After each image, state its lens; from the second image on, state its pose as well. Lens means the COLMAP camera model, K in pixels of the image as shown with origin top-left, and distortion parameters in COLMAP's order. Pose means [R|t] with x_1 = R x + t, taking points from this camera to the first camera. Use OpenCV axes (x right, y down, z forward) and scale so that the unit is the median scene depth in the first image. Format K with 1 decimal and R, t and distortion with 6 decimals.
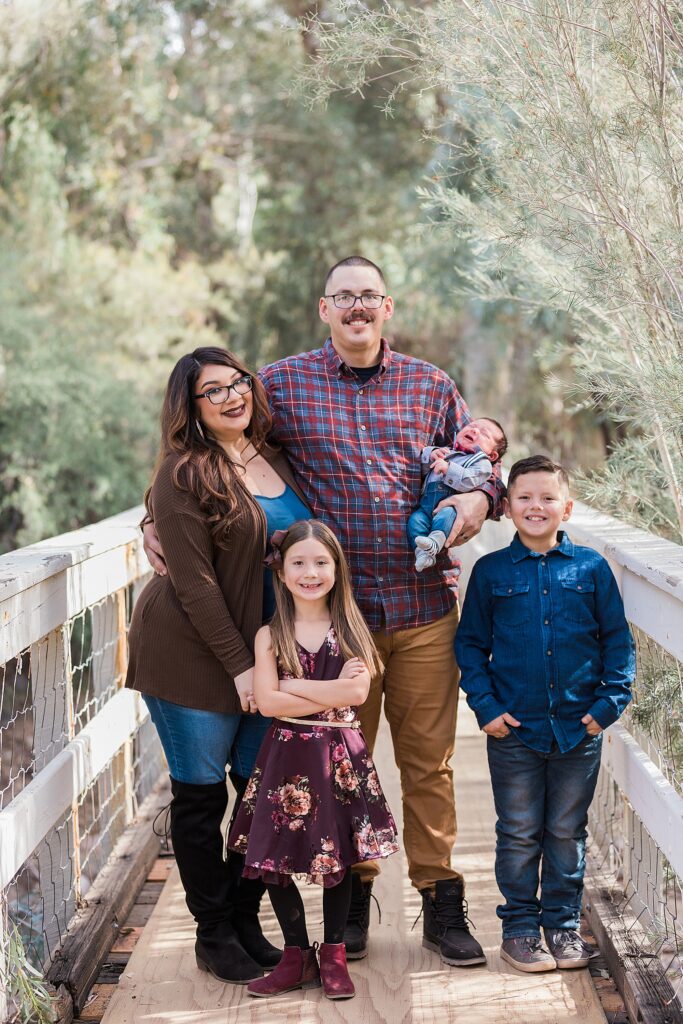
lens RADIAL K [[2074.3, 0, 342.2], [0, 2074.3, 423.8], [0, 0, 1]] dist [0.052512, -0.186627]
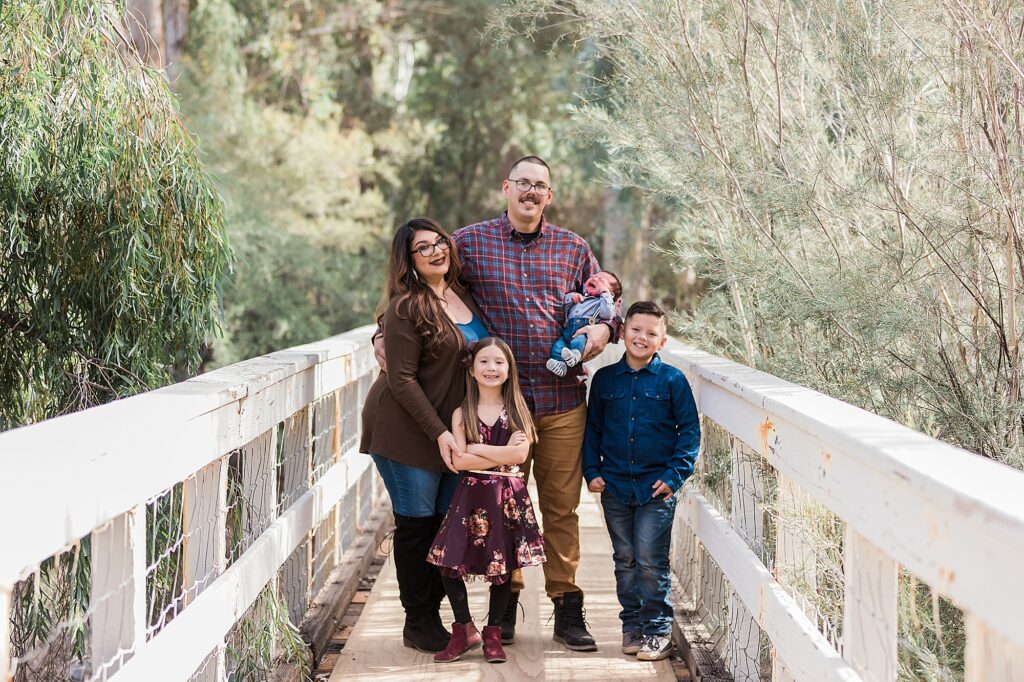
lens RADIAL K [[2074.5, 0, 484.0], [0, 2074.5, 289.3], [0, 0, 1]] dist [0.621196, -0.071945]
pose [[0.999199, 0.040007, 0.001246, -0.018935], [-0.040008, 0.999199, 0.000971, 0.010902], [-0.001206, -0.001020, 0.999999, -0.424056]]
